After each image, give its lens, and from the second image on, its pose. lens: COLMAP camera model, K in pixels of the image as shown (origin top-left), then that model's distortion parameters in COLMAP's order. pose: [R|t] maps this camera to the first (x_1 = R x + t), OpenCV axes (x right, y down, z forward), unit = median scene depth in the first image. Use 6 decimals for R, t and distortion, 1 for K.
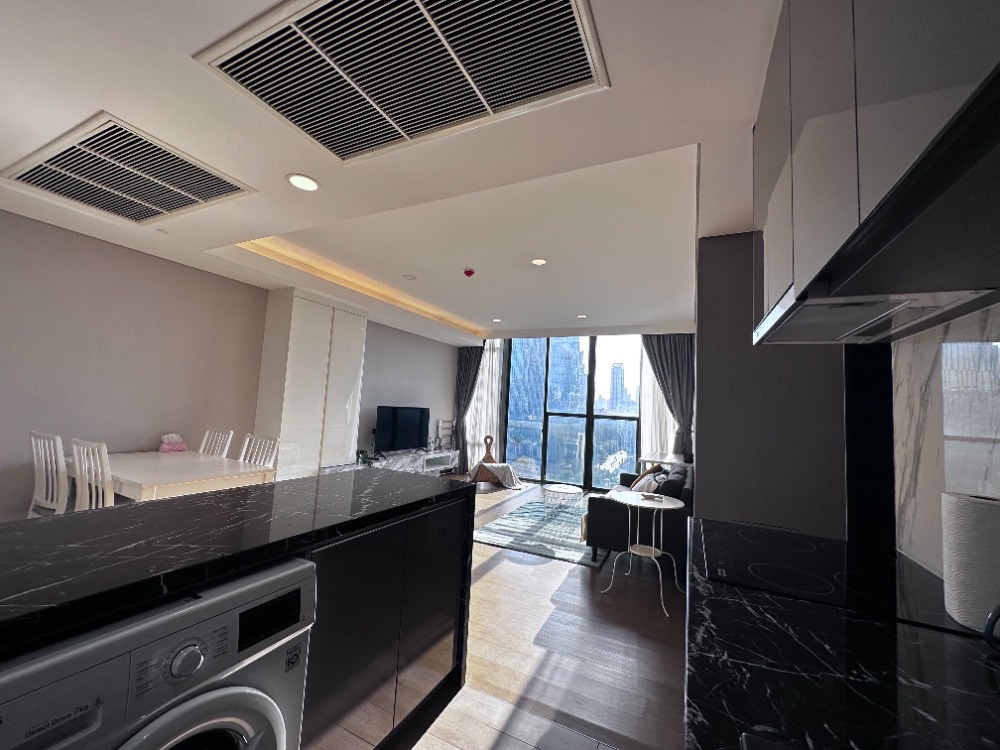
lens RADIAL K [[398.6, 0, 498.5], [0, 398.6, 374.9], [0, 0, 1]] dist [-0.001890, 0.000433]
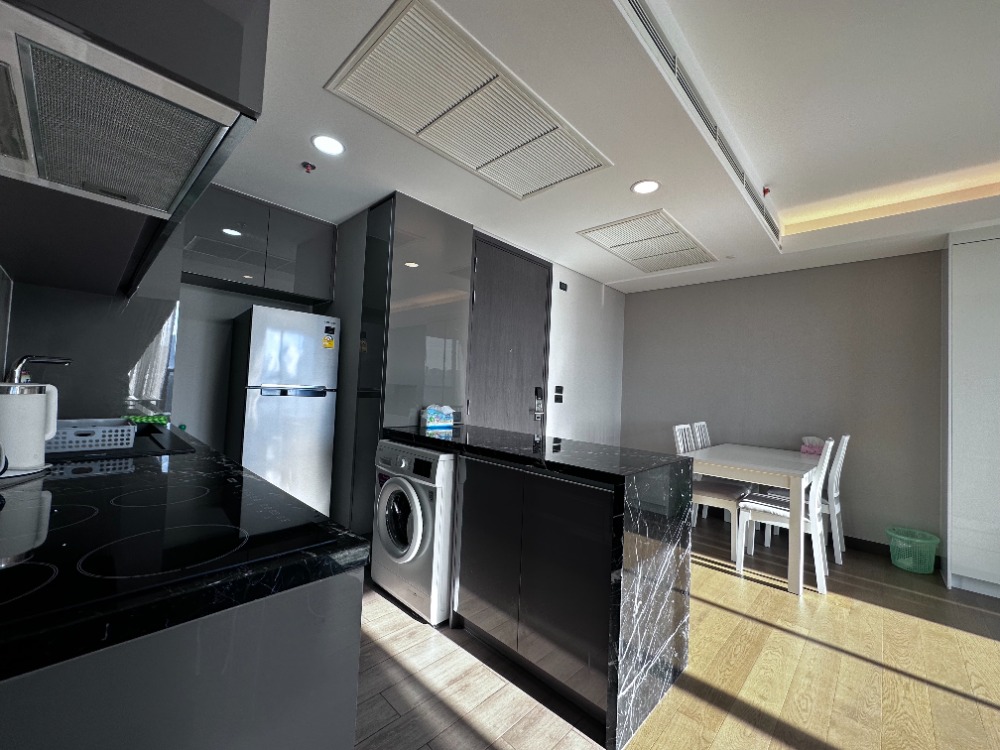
lens RADIAL K [[398.6, 0, 498.5], [0, 398.6, 374.9], [0, 0, 1]] dist [-0.001890, 0.000433]
pose [[-0.303169, -0.101834, -0.947480, 0.200776], [0.015136, 0.993634, -0.111638, 0.049131], [0.952817, -0.048186, -0.299697, 0.290597]]
